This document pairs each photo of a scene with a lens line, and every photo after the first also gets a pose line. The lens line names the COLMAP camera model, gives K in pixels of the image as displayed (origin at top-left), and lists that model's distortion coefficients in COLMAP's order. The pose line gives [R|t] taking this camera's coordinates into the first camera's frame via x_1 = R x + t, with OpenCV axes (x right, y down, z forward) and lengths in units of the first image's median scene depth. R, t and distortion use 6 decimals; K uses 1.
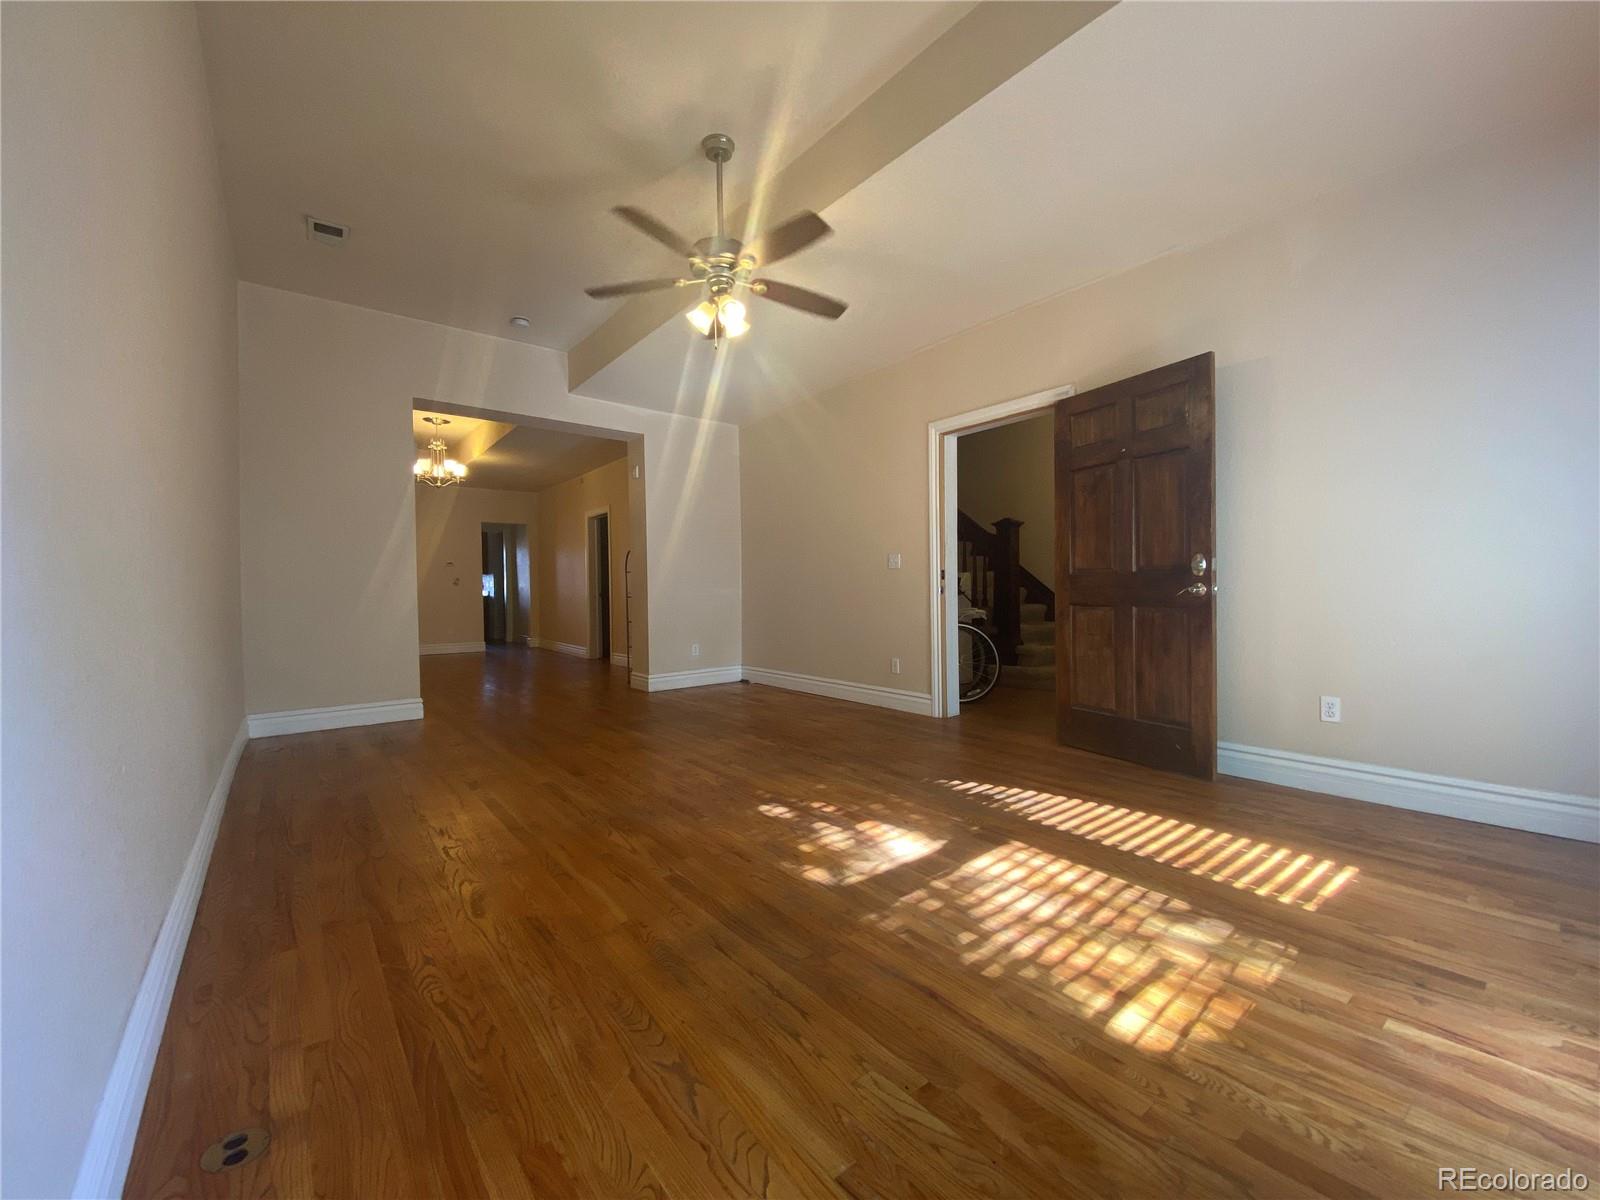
lens RADIAL K [[649.9, 0, 795.0], [0, 649.9, 594.6], [0, 0, 1]] dist [0.020288, -0.018457]
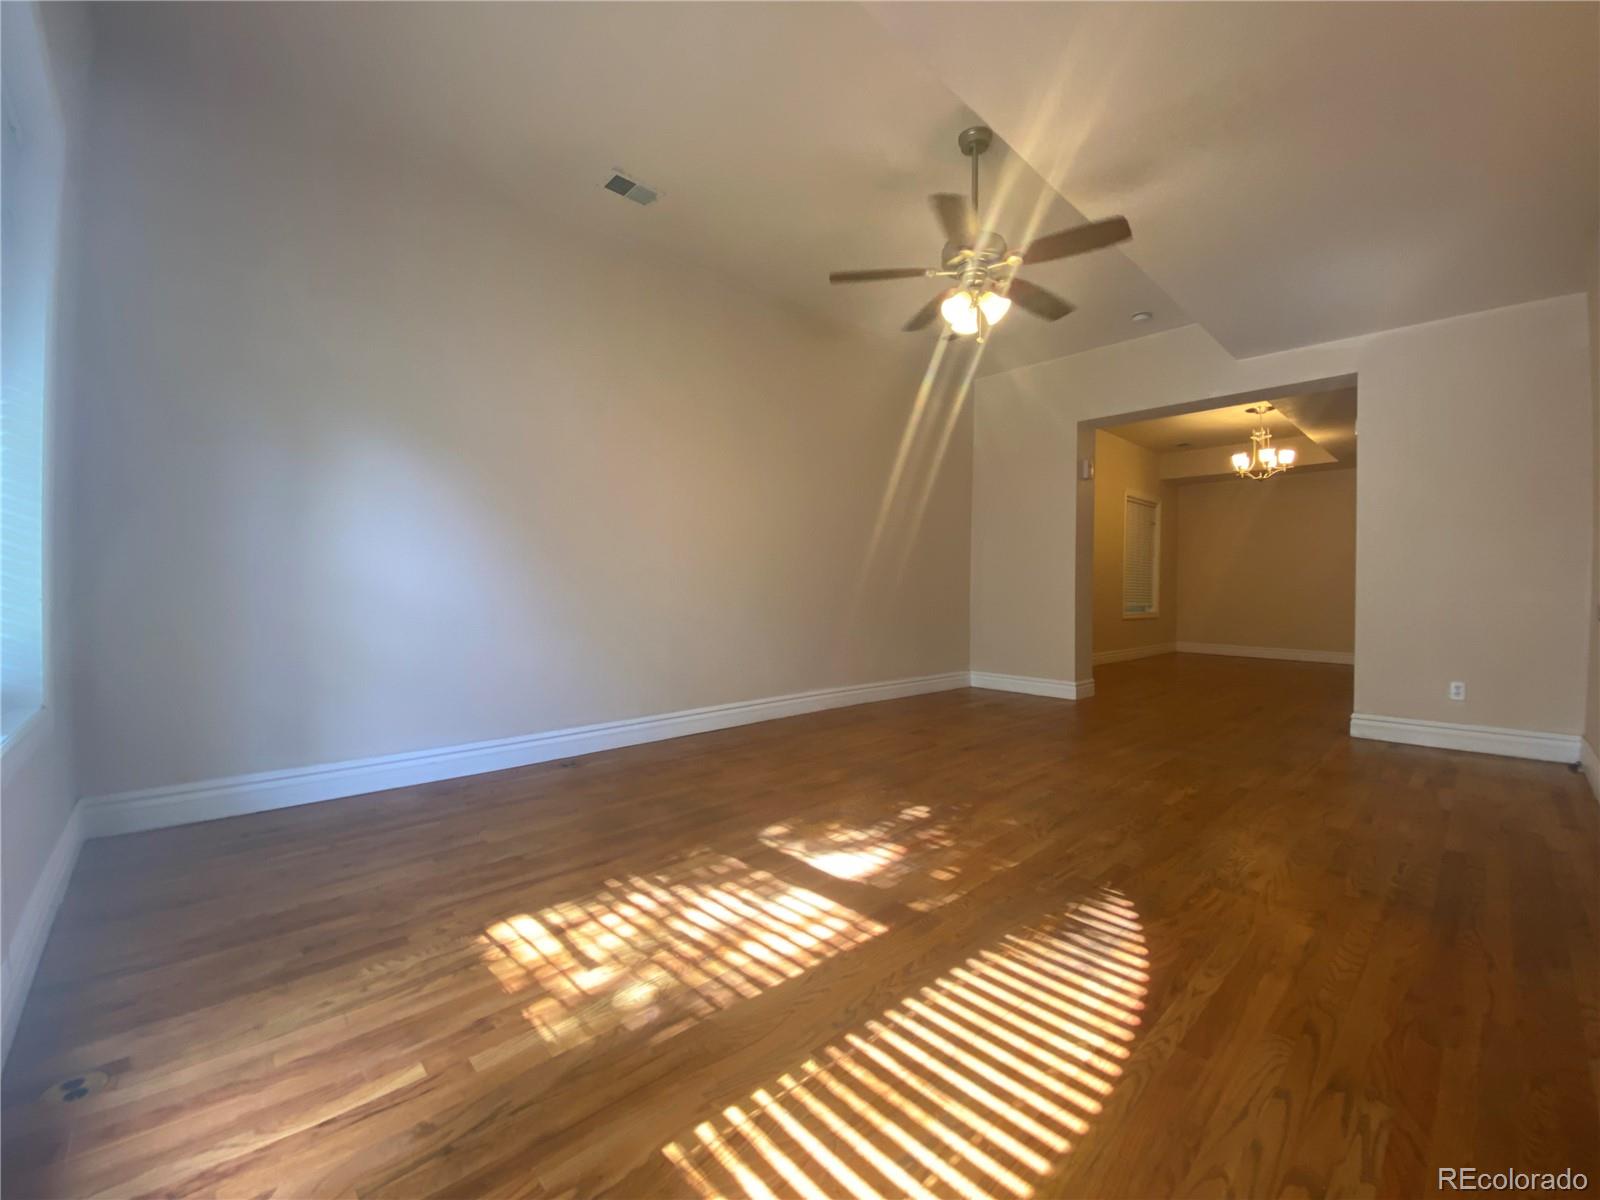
lens RADIAL K [[650.0, 0, 787.5], [0, 650.0, 601.2], [0, 0, 1]] dist [0.019084, -0.022719]
pose [[0.076532, 0.029000, -0.996645, 1.223332], [-0.020128, 0.999418, 0.027535, -0.014585], [0.996864, 0.017953, 0.077071, 0.949472]]
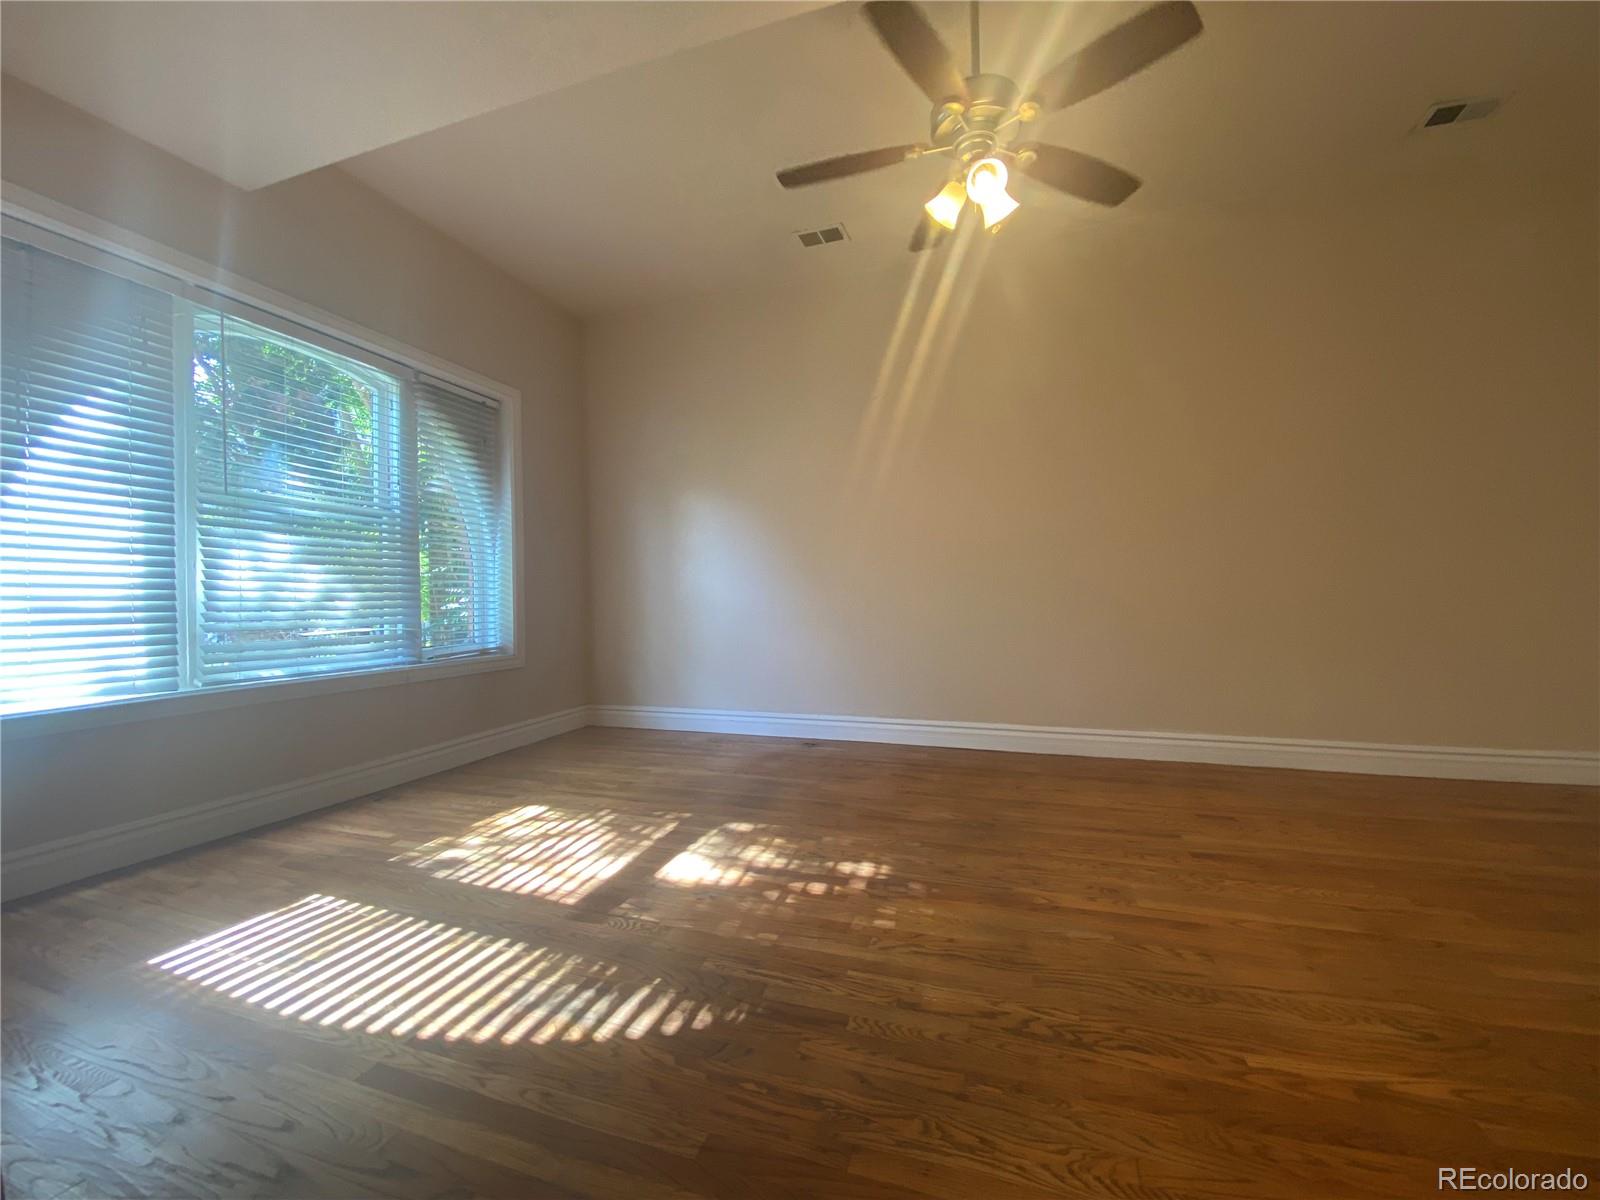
lens RADIAL K [[649.9, 0, 795.0], [0, 649.9, 594.6], [0, 0, 1]] dist [0.020288, -0.018457]
pose [[-0.840467, 0.026026, -0.541237, 0.624296], [0.016399, 0.999610, 0.022601, -0.035636], [0.541614, 0.010120, -0.840566, 2.137558]]
